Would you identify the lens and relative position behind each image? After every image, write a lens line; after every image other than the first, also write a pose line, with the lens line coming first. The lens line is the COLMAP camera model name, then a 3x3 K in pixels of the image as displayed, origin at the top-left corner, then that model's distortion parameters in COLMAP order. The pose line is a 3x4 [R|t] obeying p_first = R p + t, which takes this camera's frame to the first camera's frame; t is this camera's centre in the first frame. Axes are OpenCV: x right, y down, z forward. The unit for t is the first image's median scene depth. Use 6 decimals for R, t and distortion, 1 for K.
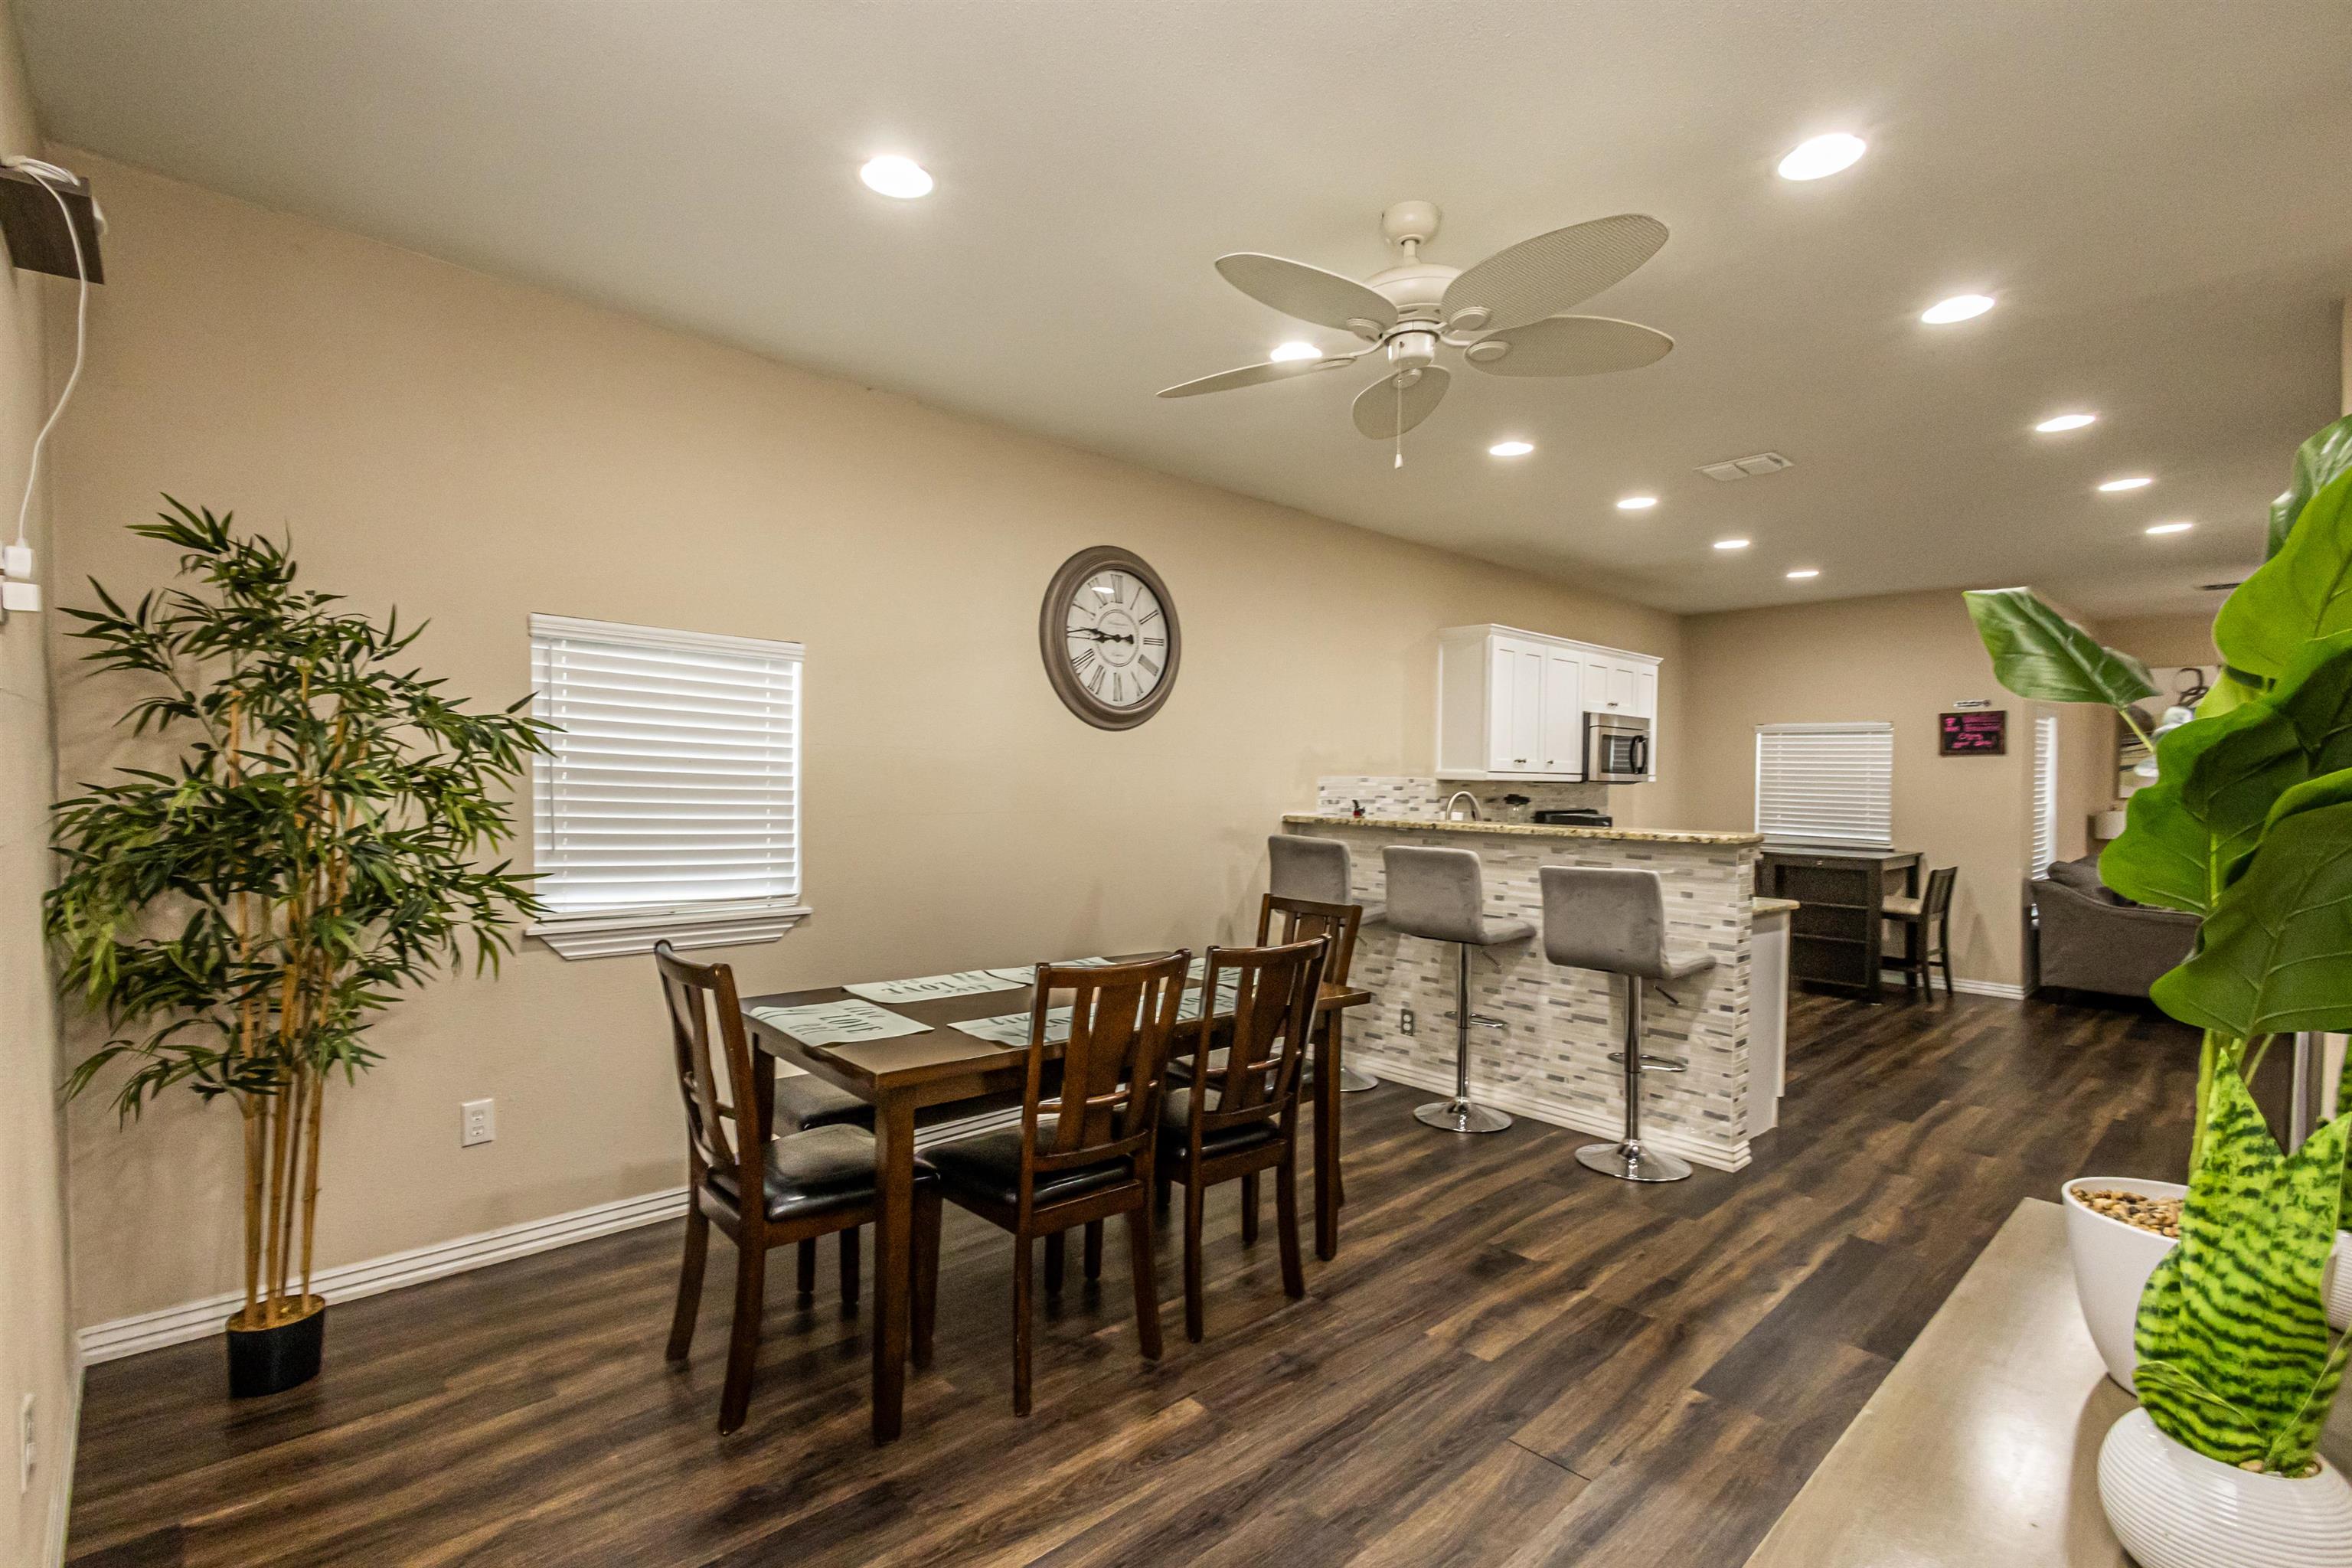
lens RADIAL K [[1082.1, 0, 1174.0], [0, 1082.1, 789.5], [0, 0, 1]] dist [0.010172, -0.001590]
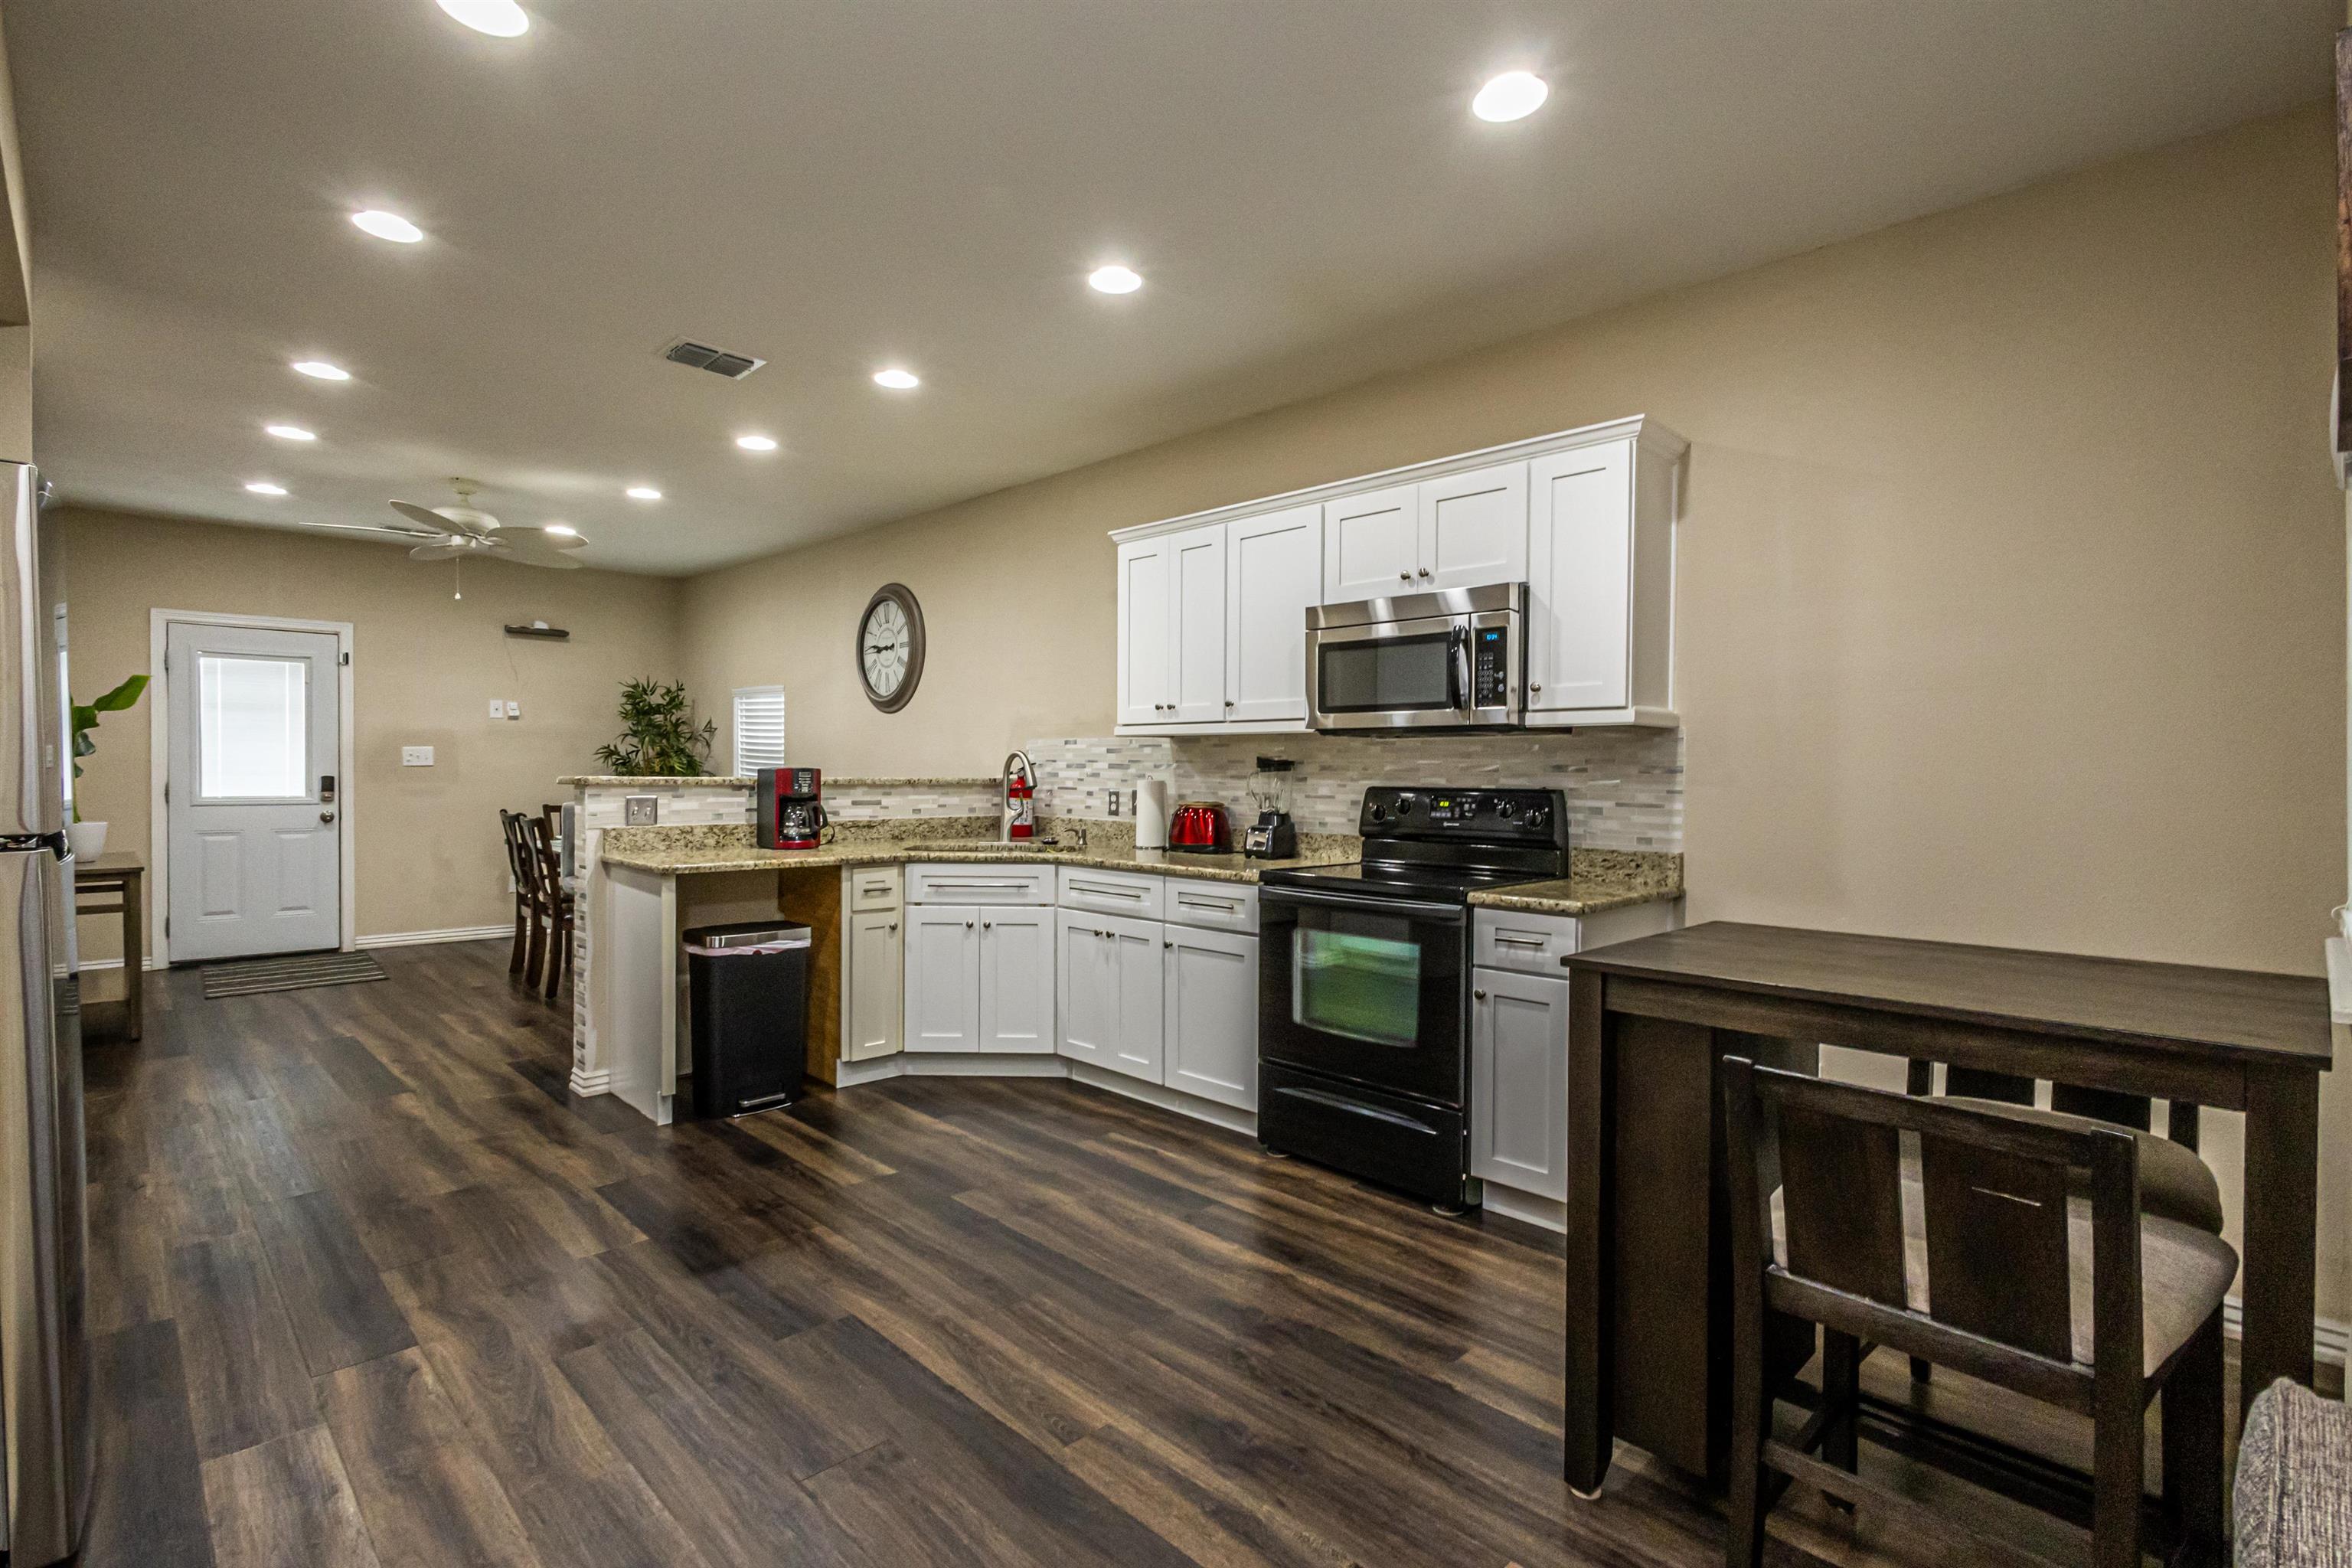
lens RADIAL K [[1082.1, 0, 1163.8], [0, 1082.1, 782.8], [0, 0, 1]] dist [0.010172, -0.001590]
pose [[0.029167, -0.000749, -0.999574, 0.901871], [-0.019770, 0.999804, -0.001326, 0.020806], [0.999379, 0.019800, 0.029146, 0.866465]]
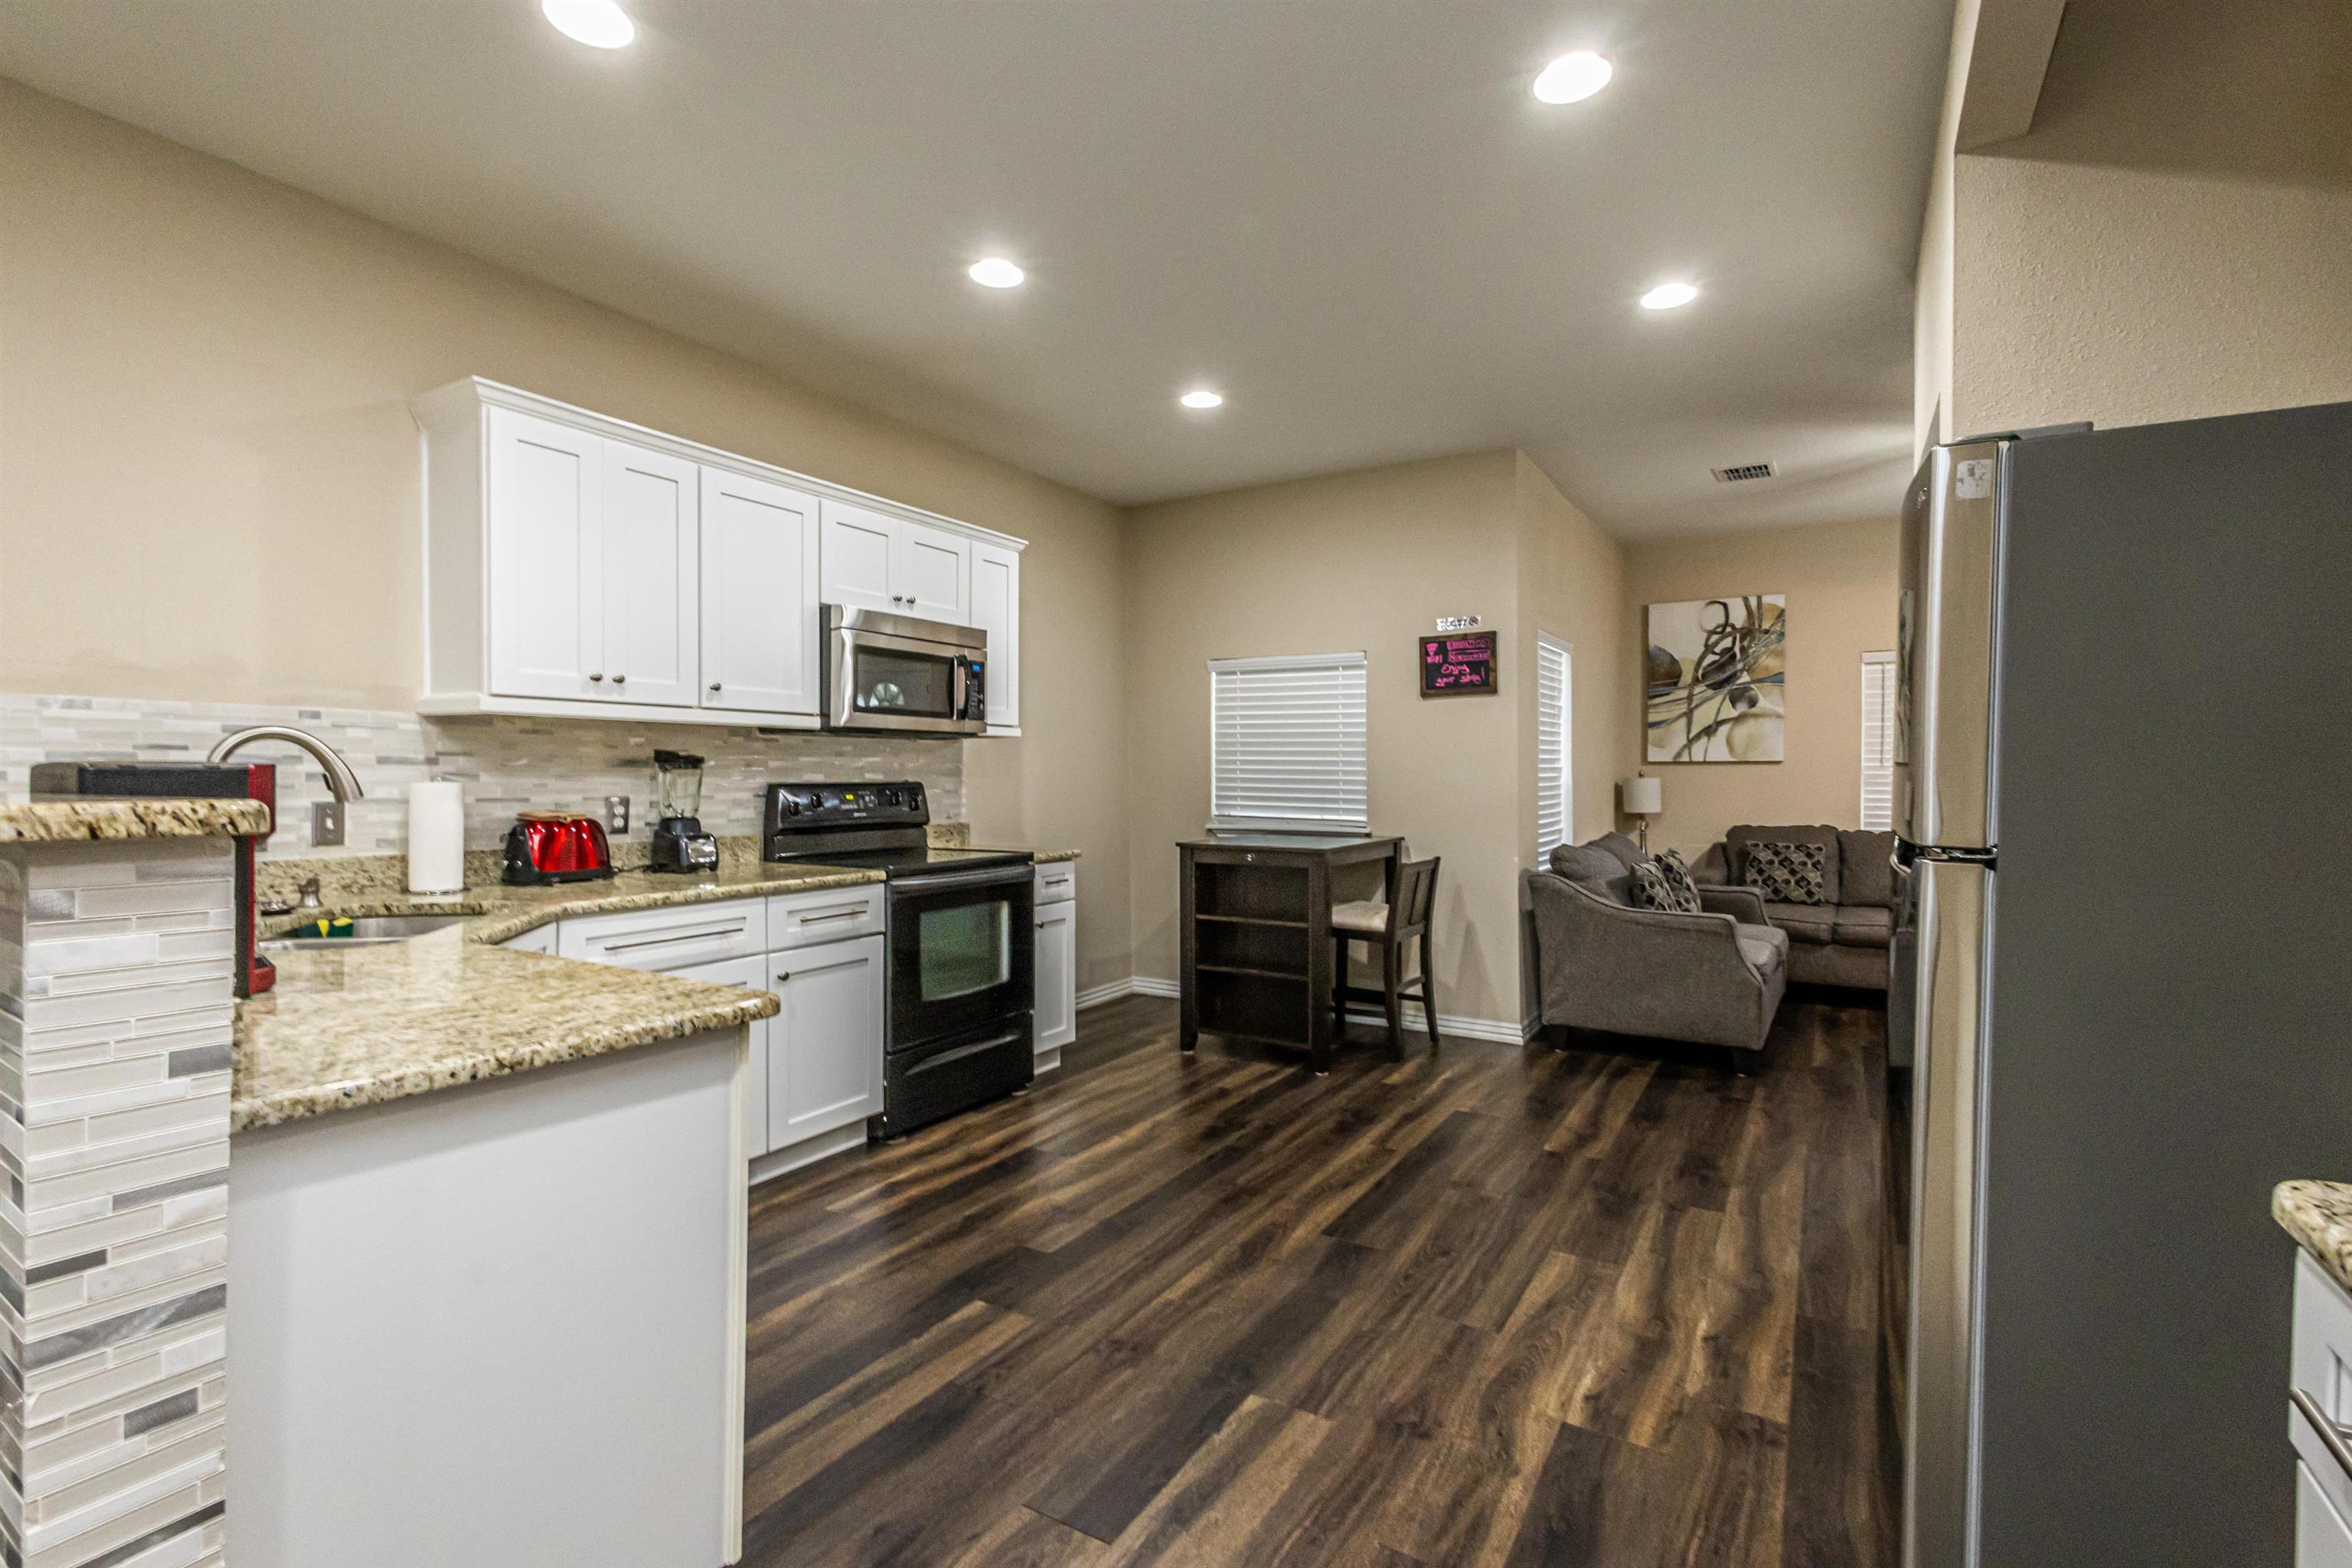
lens RADIAL K [[1082.1, 0, 1162.7], [0, 1082.1, 779.9], [0, 0, 1]] dist [0.010172, -0.001590]
pose [[0.964462, -0.012983, 0.263903, 0.382233], [0.013967, 0.999901, -0.001851, 0.021849], [-0.263852, 0.005471, 0.964548, 0.395564]]
